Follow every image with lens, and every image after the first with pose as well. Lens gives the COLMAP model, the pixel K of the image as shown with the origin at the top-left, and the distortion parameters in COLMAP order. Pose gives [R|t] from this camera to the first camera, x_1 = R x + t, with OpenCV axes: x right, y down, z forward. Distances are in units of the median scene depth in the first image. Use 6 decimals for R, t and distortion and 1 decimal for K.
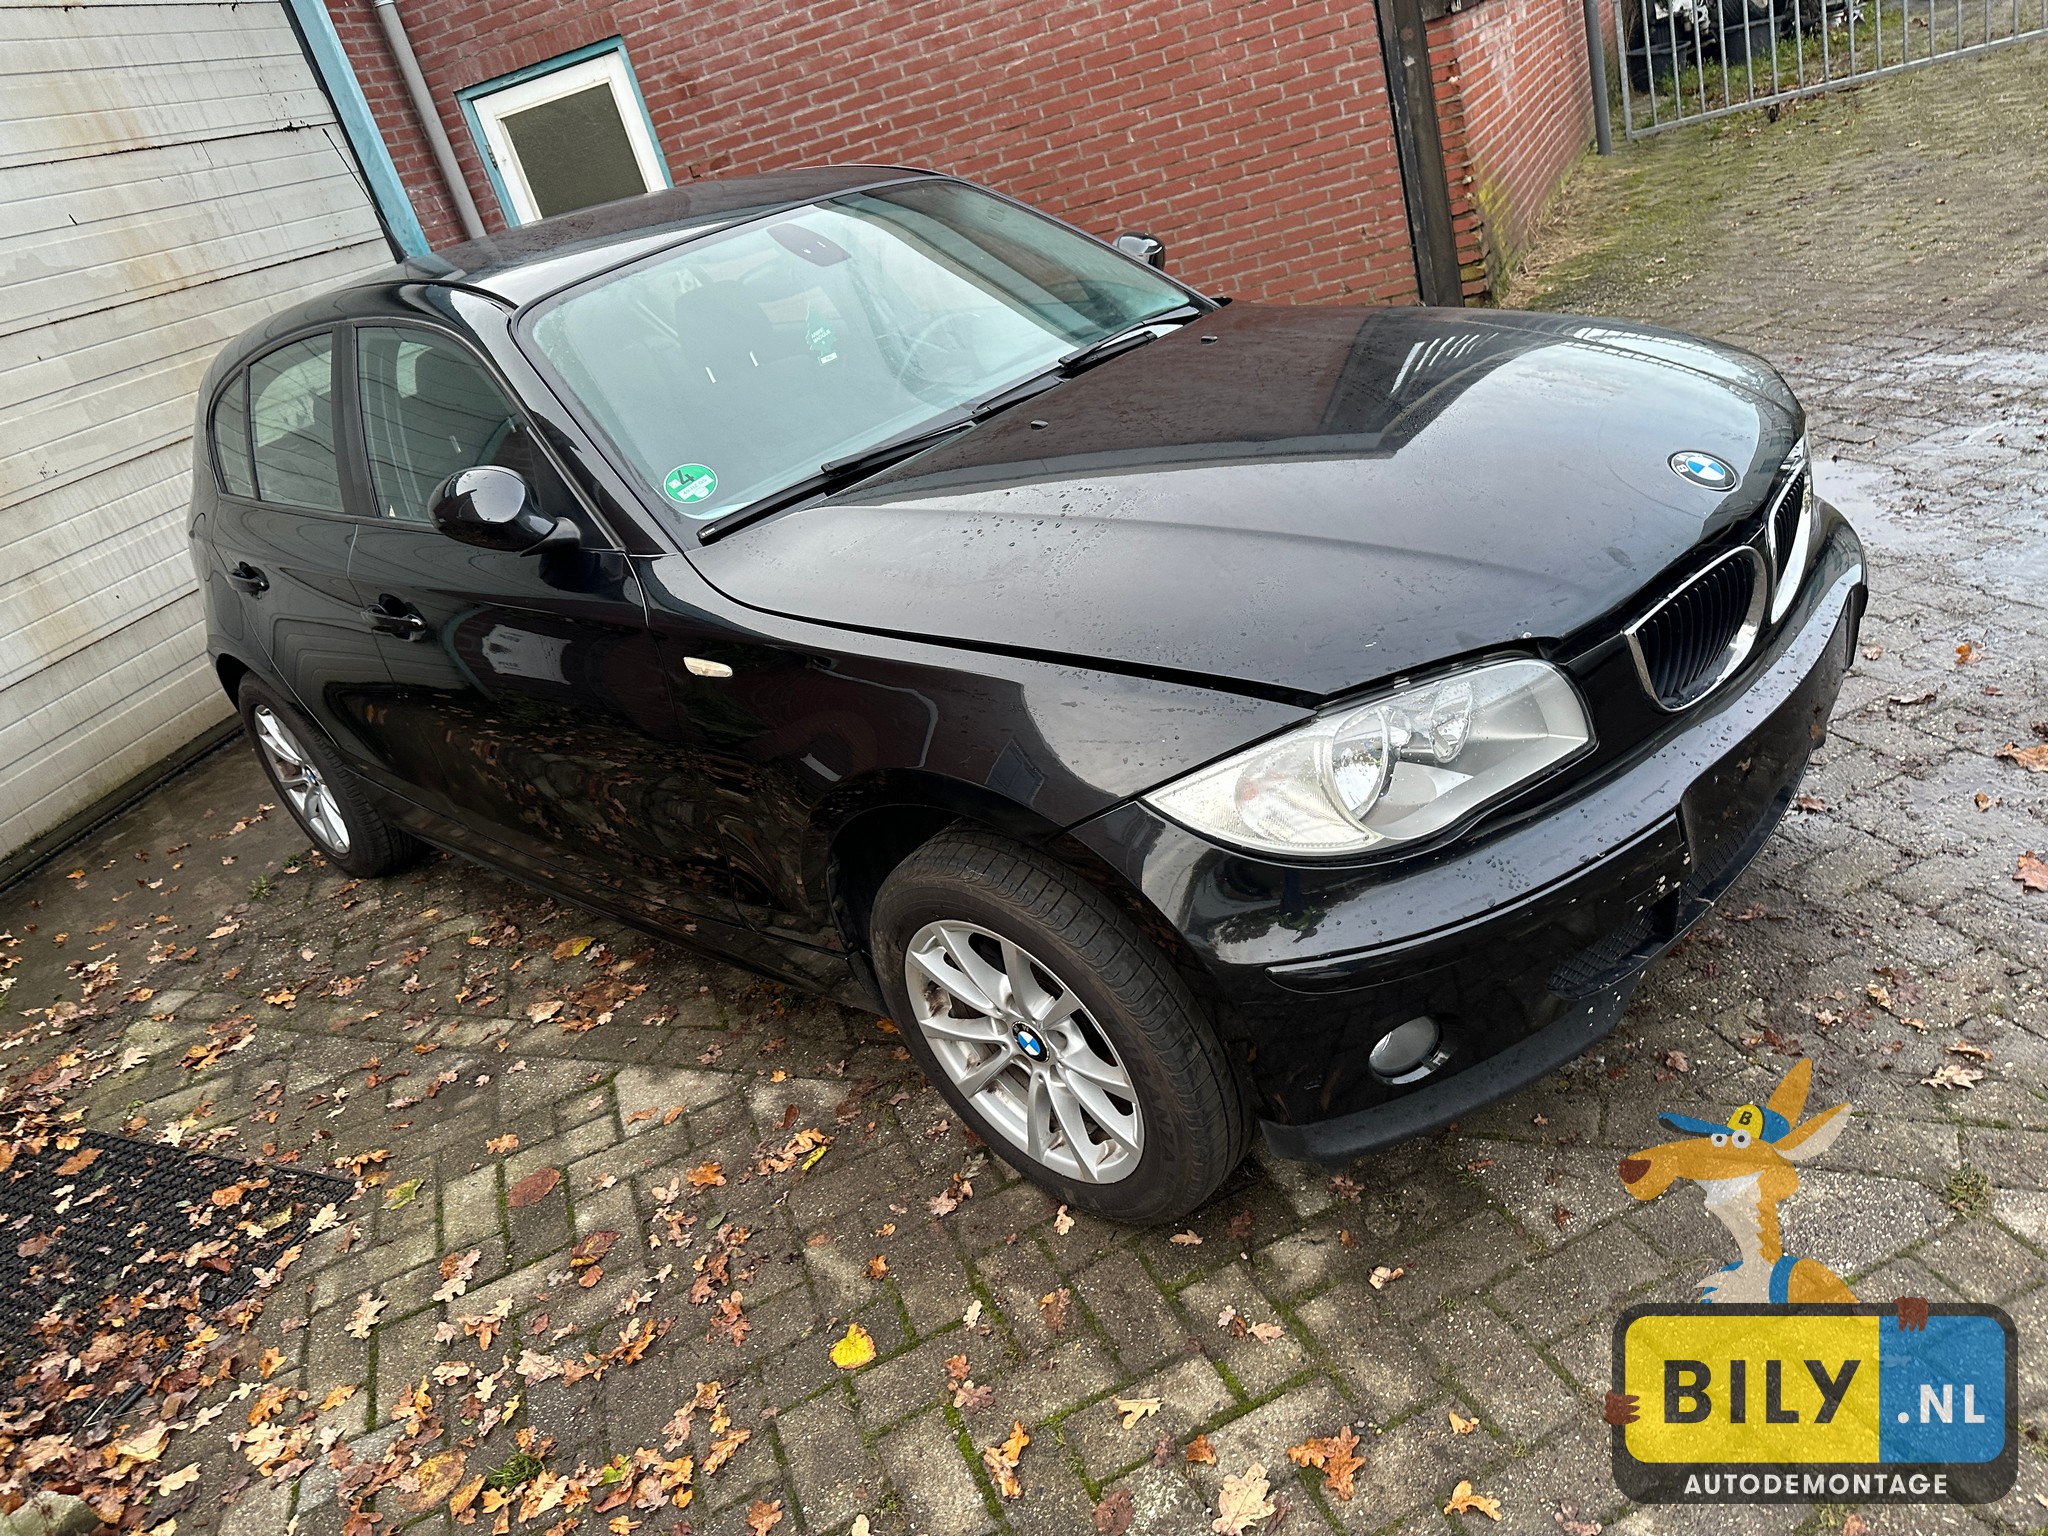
lens RADIAL K [[1437.1, 0, 1024.0], [0, 1437.1, 768.0], [0, 0, 1]] dist [-0.006636, -0.006135]
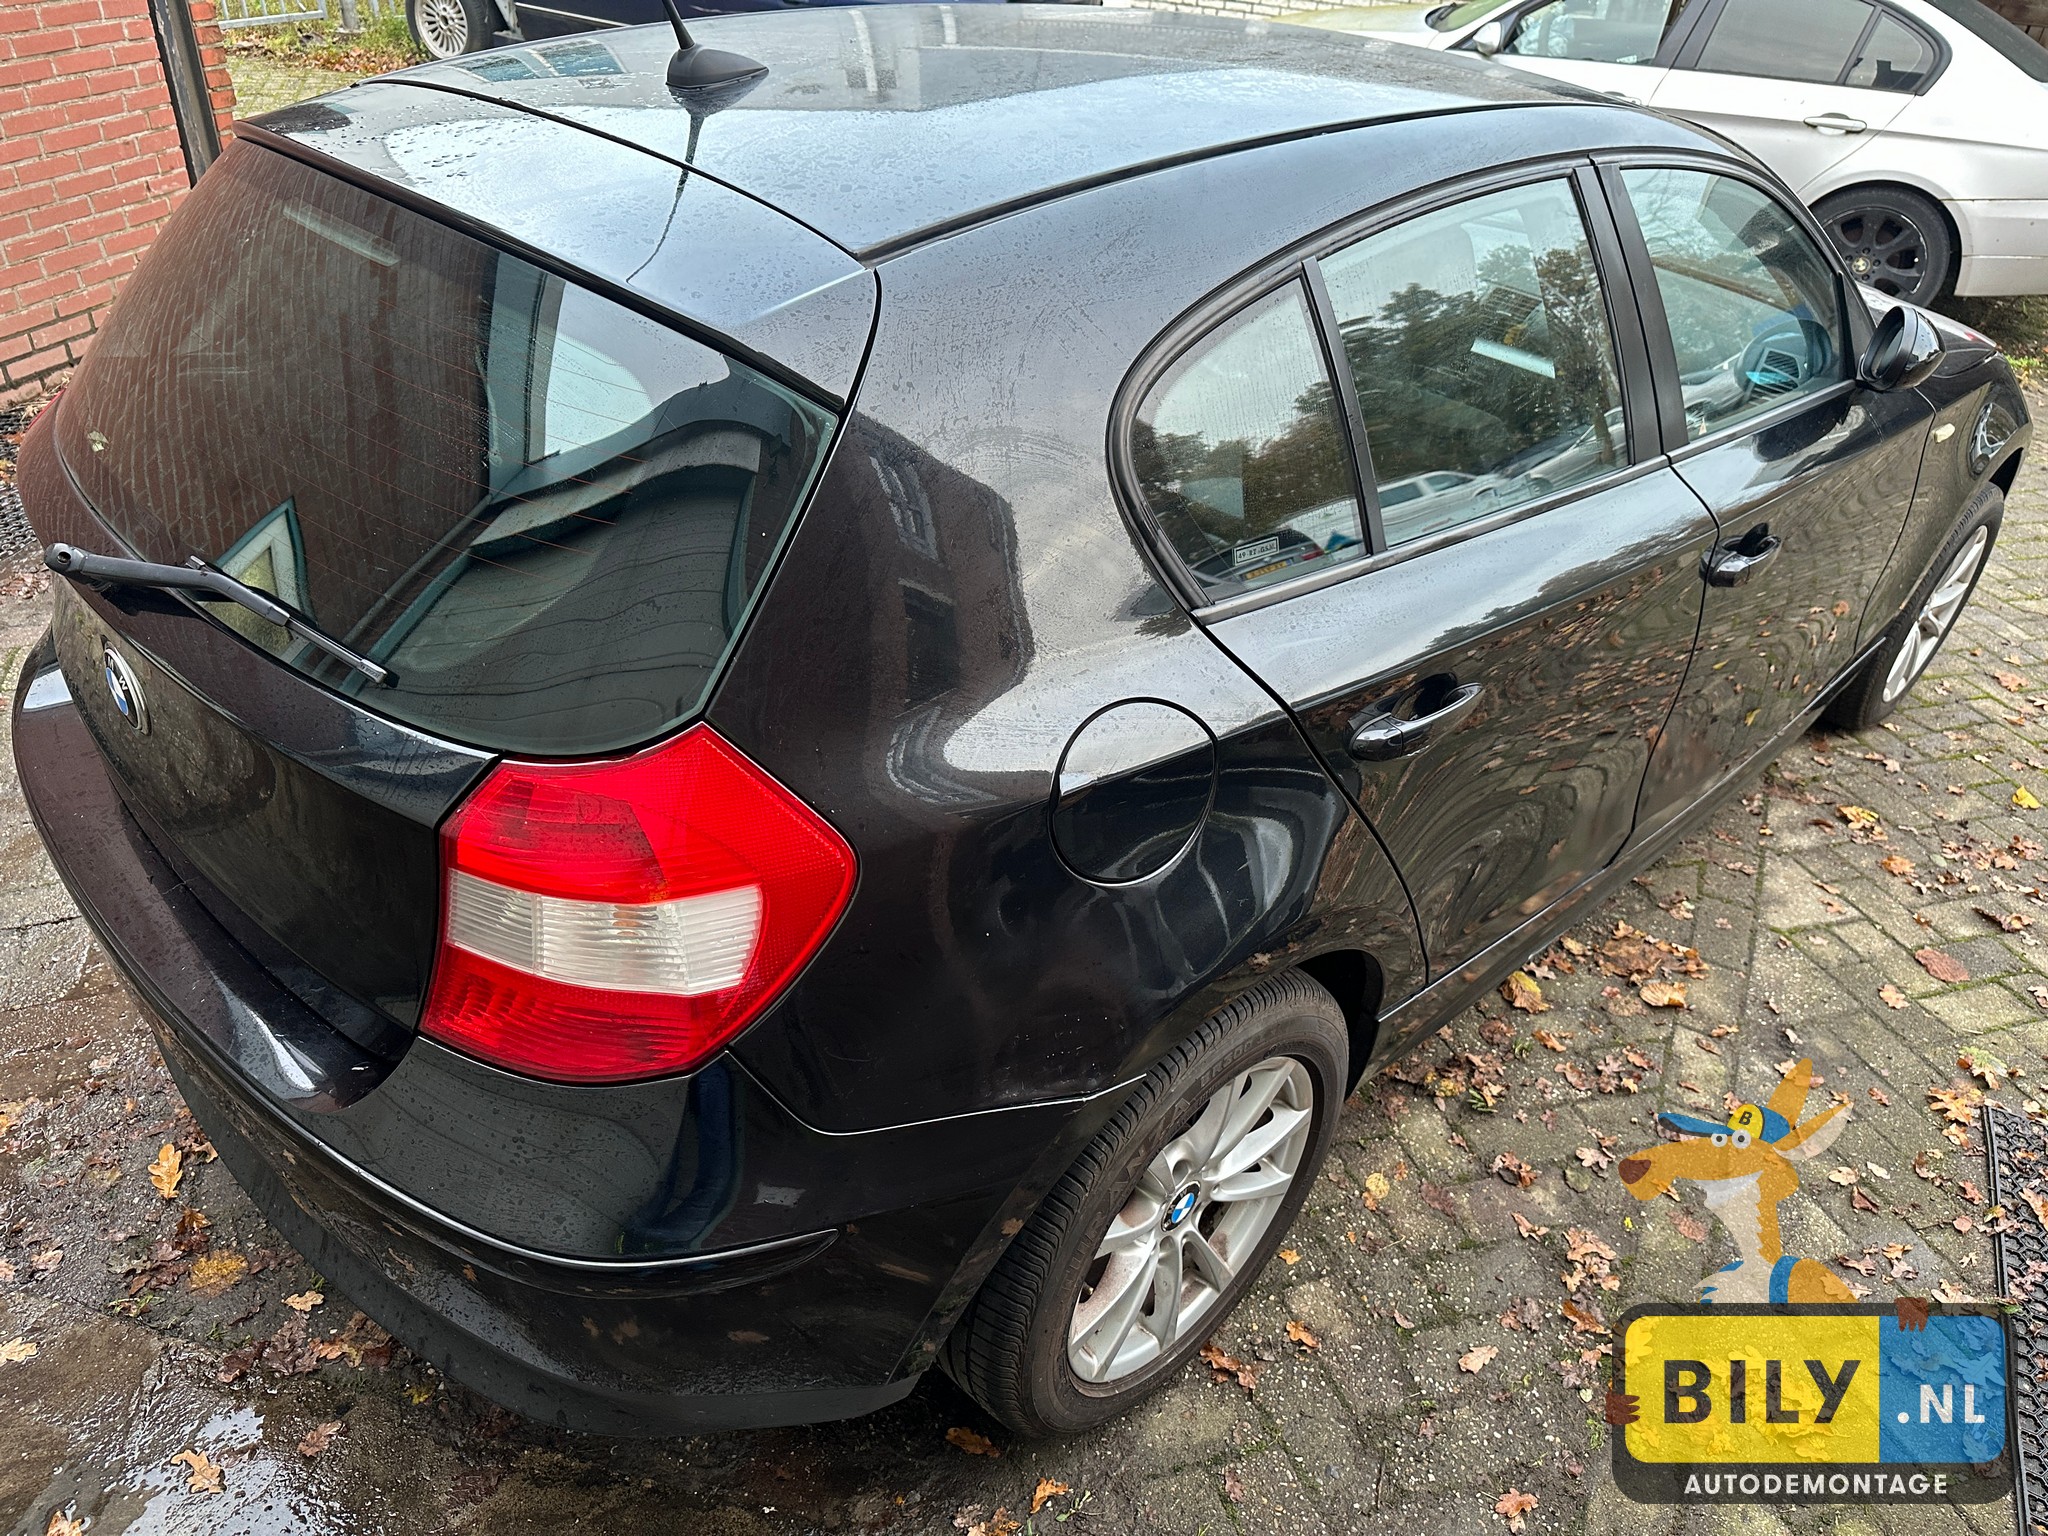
lens RADIAL K [[1437.1, 0, 1024.0], [0, 1437.1, 768.0], [0, 0, 1]] dist [-0.006636, -0.006135]
pose [[0.033659, -0.312693, 0.949258, -0.547046], [0.350168, 0.893281, 0.281837, -0.160594], [-0.936082, 0.322914, 0.139562, 0.586376]]
